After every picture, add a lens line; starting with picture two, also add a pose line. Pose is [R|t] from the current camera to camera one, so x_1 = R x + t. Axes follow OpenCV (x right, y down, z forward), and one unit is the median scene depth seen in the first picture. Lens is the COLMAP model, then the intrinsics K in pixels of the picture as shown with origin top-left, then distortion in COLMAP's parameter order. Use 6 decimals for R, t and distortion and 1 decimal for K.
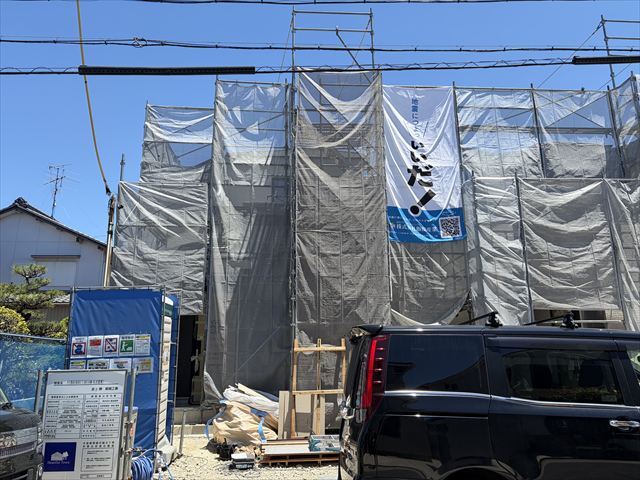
lens RADIAL K [[482.5, 0, 325.4], [0, 482.5, 236.8], [0, 0, 1]] dist [0.049059, -0.044307]
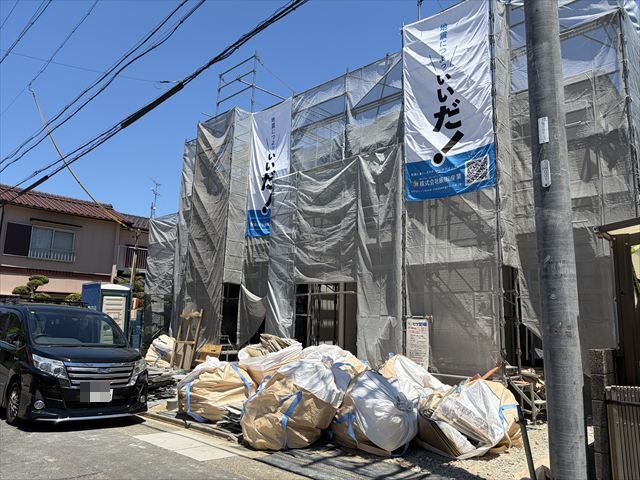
lens RADIAL K [[482.5, 0, 324.3], [0, 482.5, 241.7], [0, 0, 1]] dist [0.049059, -0.044307]
pose [[0.686024, -0.094964, -0.721355, 1.237627], [0.143139, 0.989685, 0.005840, 0.045272], [0.713360, -0.107261, 0.692541, 0.229258]]
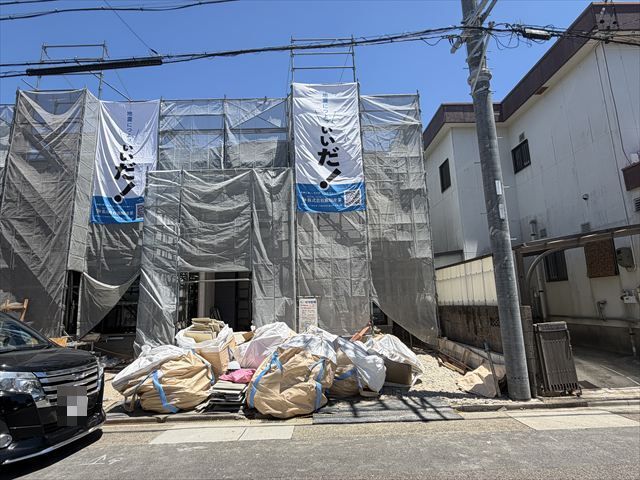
lens RADIAL K [[350.7, 0, 320.2], [0, 350.7, 239.2], [0, 0, 1]] dist [-0.001517, 0.001896]
pose [[0.998127, -0.031495, -0.052438, 0.791438], [0.034734, 0.997468, 0.062056, 0.014444], [0.050351, -0.063761, 0.996694, 0.088951]]
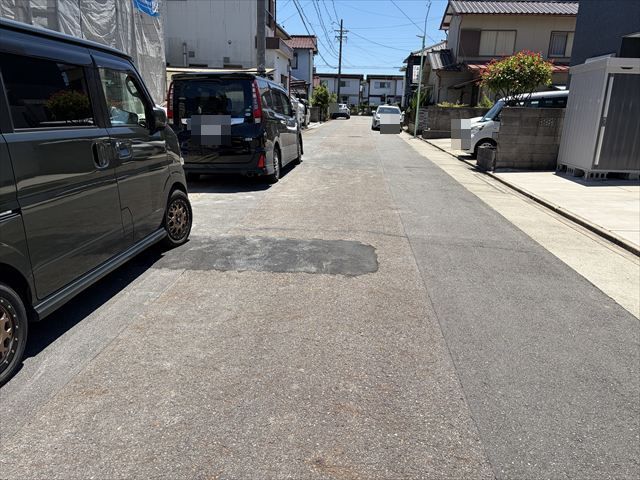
lens RADIAL K [[482.5, 0, 326.6], [0, 482.5, 240.8], [0, 0, 1]] dist [0.049059, -0.044307]
pose [[0.135916, -0.253434, 0.957757, -0.745596], [-0.268520, 0.921119, 0.281845, 0.072526], [-0.953637, -0.295485, 0.057143, 0.183839]]
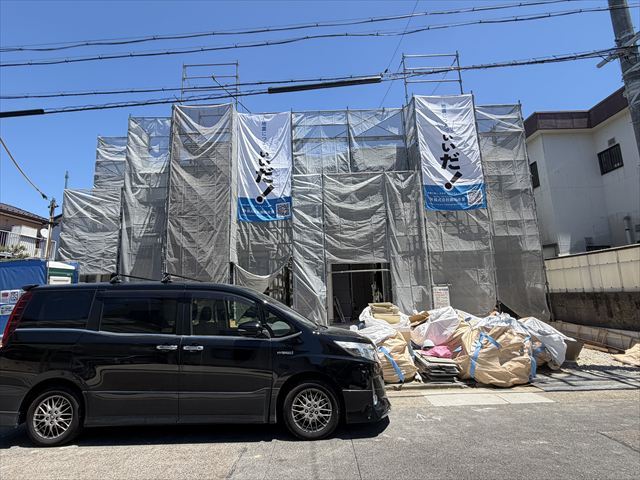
lens RADIAL K [[318.6, 0, 320.0], [0, 318.6, 240.0], [0, 0, 1]] dist [-0.001901, 0.001224]
pose [[0.996911, -0.035006, -0.070313, 0.442951], [0.040255, 0.996394, 0.074685, 0.003164], [0.067445, -0.077285, 0.994725, 0.040229]]
